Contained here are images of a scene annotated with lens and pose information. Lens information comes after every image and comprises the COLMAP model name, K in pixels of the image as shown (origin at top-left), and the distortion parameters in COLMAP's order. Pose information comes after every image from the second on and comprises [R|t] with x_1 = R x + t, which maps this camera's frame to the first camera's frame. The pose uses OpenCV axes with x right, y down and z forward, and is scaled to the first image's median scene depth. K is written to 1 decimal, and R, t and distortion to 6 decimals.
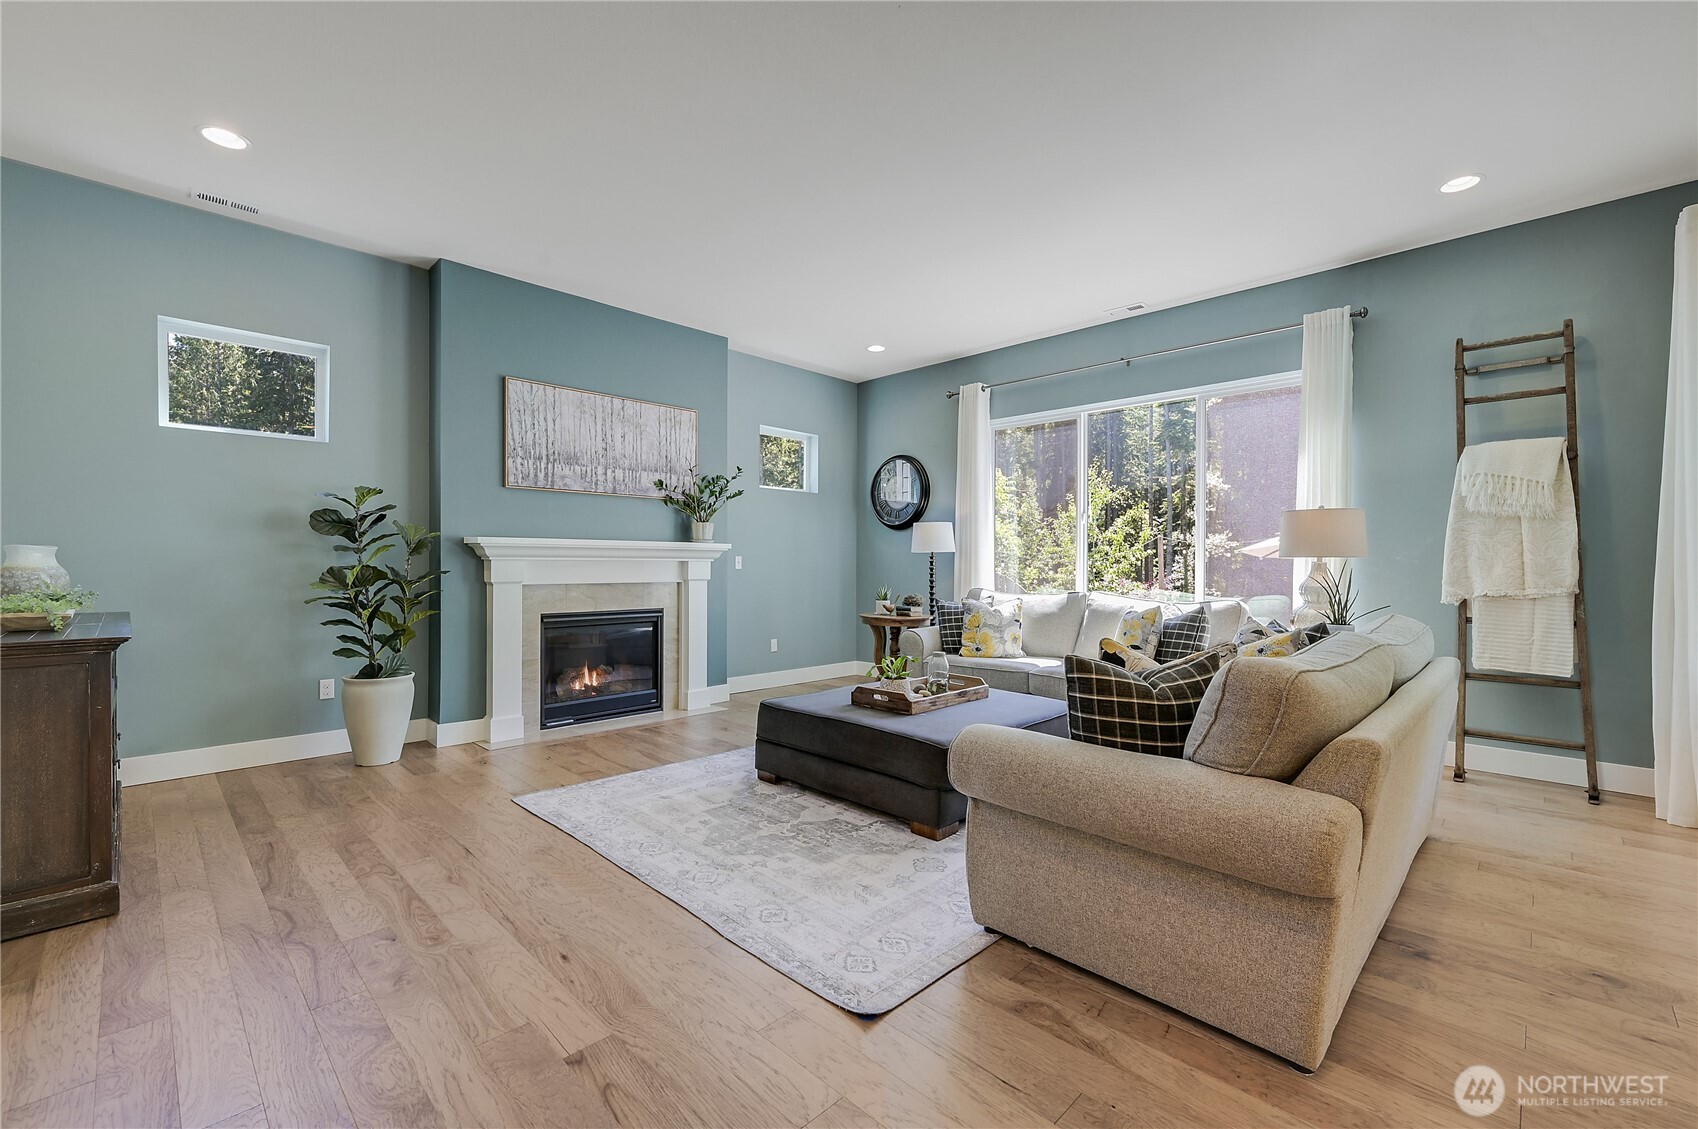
lens RADIAL K [[712.9, 0, 849.0], [0, 712.9, 564.5], [0, 0, 1]] dist [-0.000663, 0.000151]
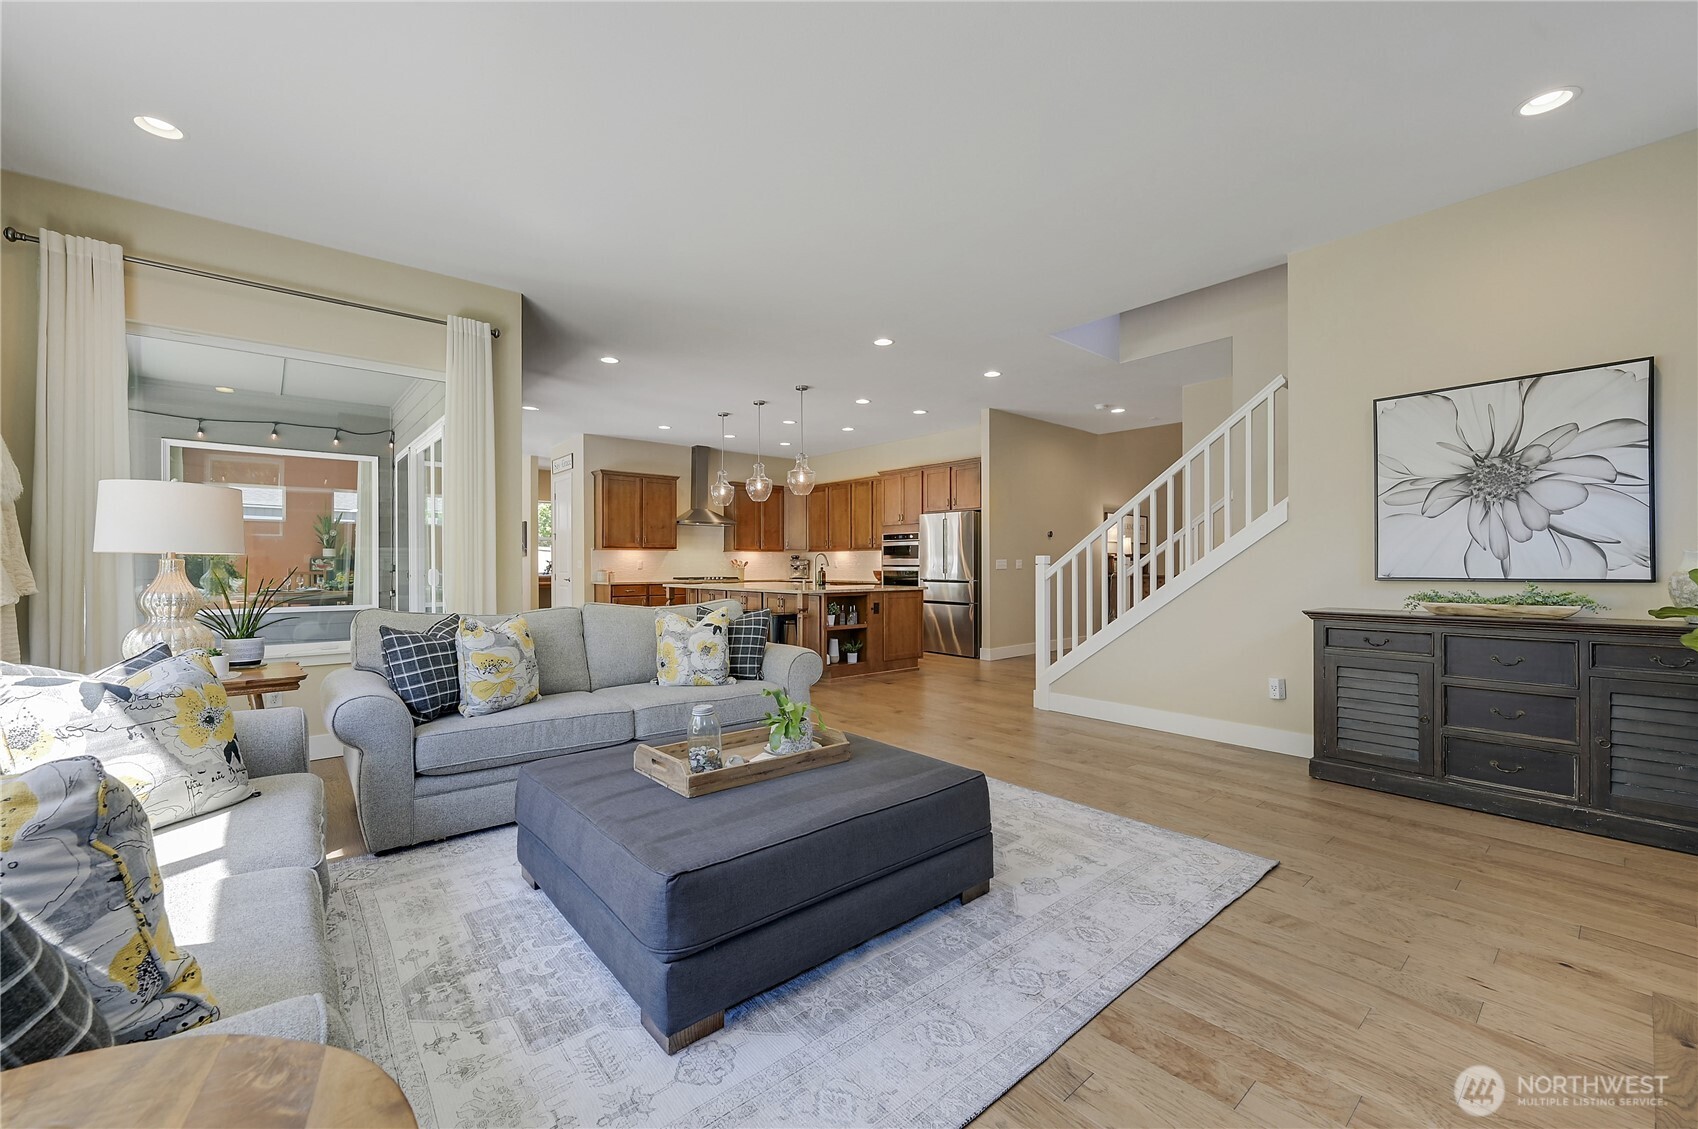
lens RADIAL K [[671.1, 0, 849.0], [0, 671.1, 564.5], [0, 0, 1]] dist [0.003105, -0.000085]
pose [[-0.996755, -0.007213, 0.080175, -0.034035], [-0.007276, 0.999973, -0.000489, 0.001260], [-0.080170, -0.001070, -0.996781, 1.165882]]
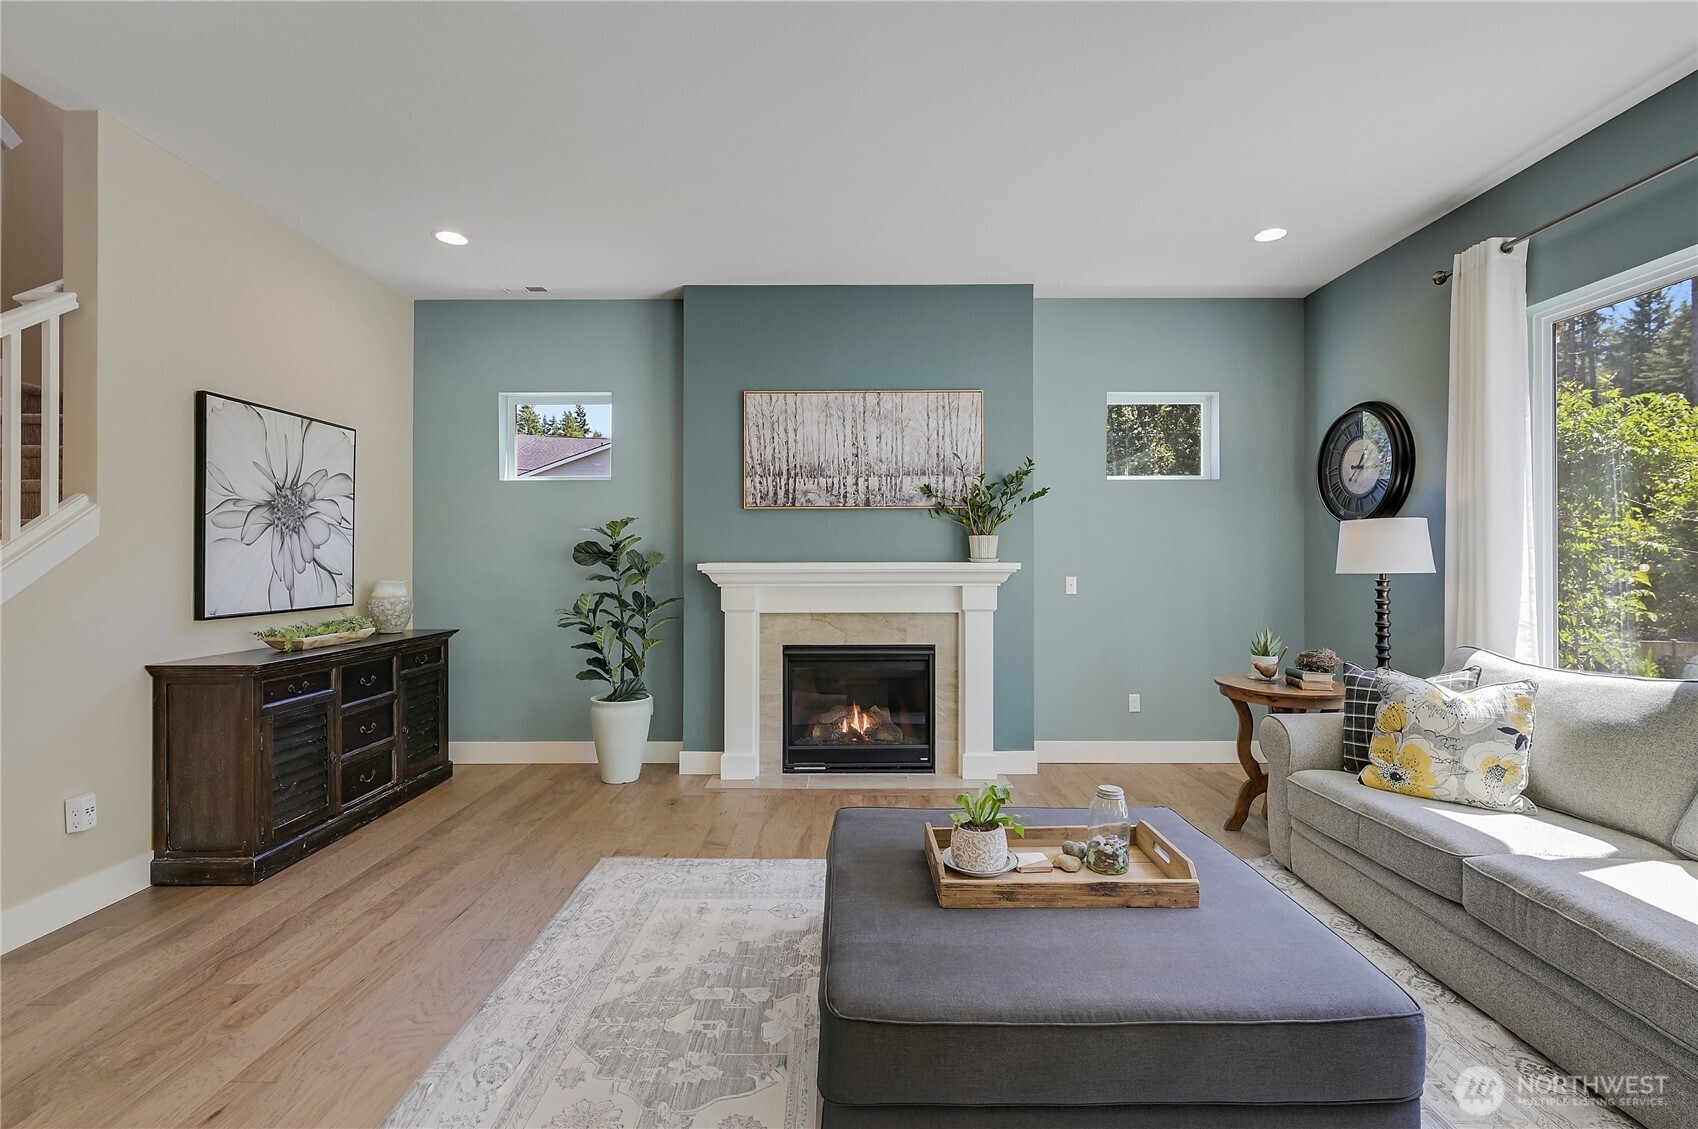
lens RADIAL K [[750.1, 0, 849.0], [0, 750.1, 564.5], [0, 0, 1]] dist [-0.000953, -0.000060]
pose [[0.701623, -0.003019, -0.712542, 0.286066], [0.004430, 0.999990, 0.000124, -0.030880], [0.712534, -0.003244, 0.701630, 0.360834]]
